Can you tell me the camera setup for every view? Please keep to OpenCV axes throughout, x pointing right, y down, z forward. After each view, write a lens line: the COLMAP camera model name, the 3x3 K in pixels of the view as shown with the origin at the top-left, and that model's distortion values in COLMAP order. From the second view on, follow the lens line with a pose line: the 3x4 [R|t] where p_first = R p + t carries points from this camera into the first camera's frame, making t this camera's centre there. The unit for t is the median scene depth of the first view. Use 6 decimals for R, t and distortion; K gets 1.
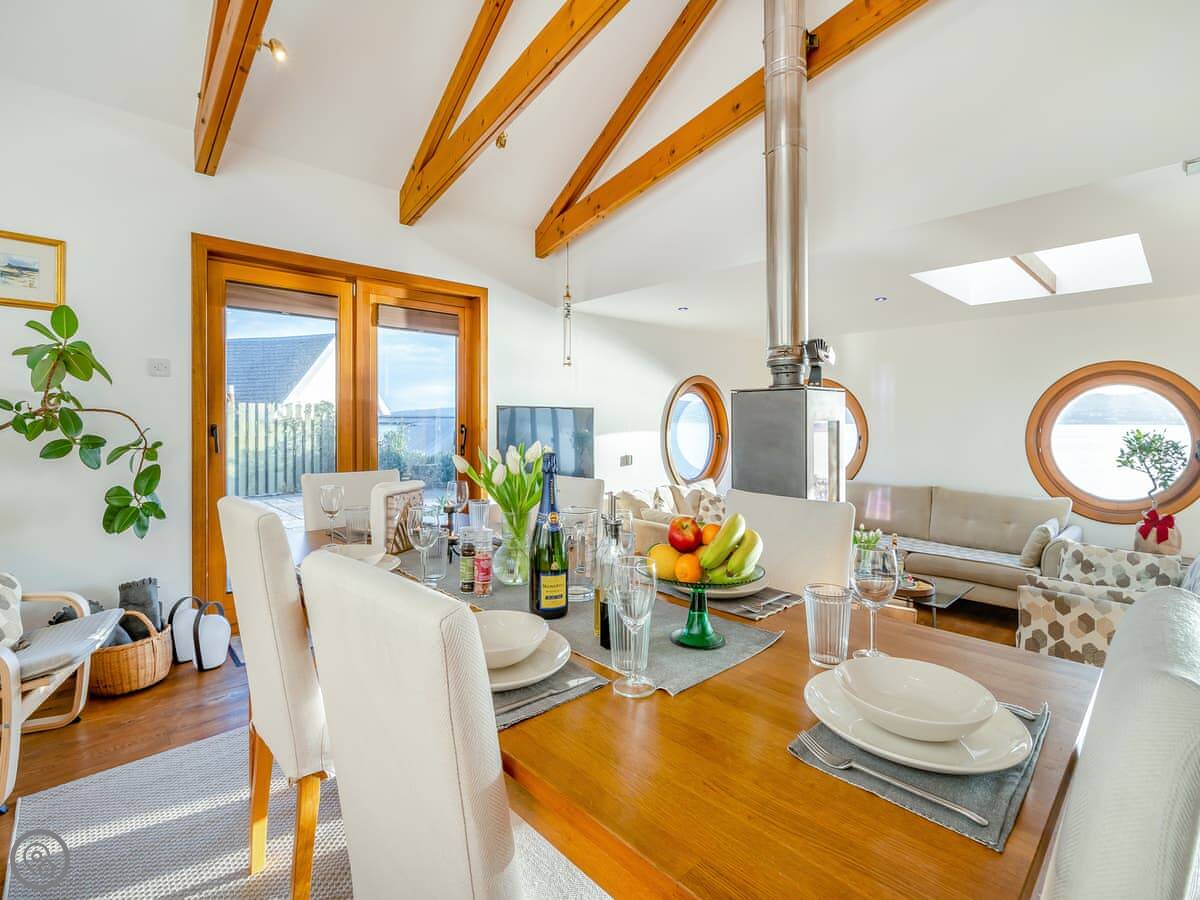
lens RADIAL K [[562.0, 0, 602.9], [0, 562.0, 419.8], [0, 0, 1]] dist [-0.003237, -0.000498]
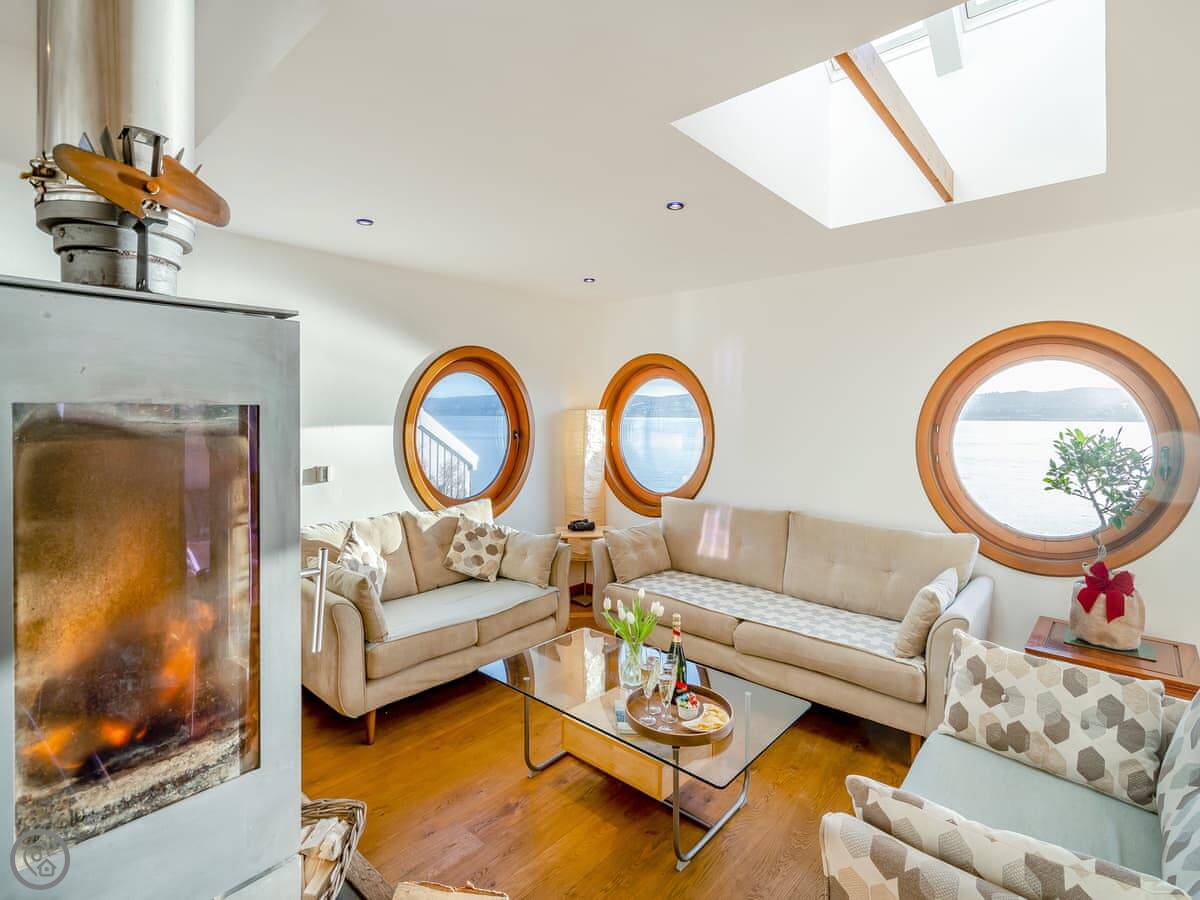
lens RADIAL K [[588.2, 0, 599.4], [0, 588.2, 415.8], [0, 0, 1]] dist [0.000318, 0.000348]
pose [[0.995061, 0.004836, 0.099146, 0.400821], [-0.005261, 0.999978, 0.004024, 0.003319], [-0.099124, -0.004526, 0.995065, 0.443627]]
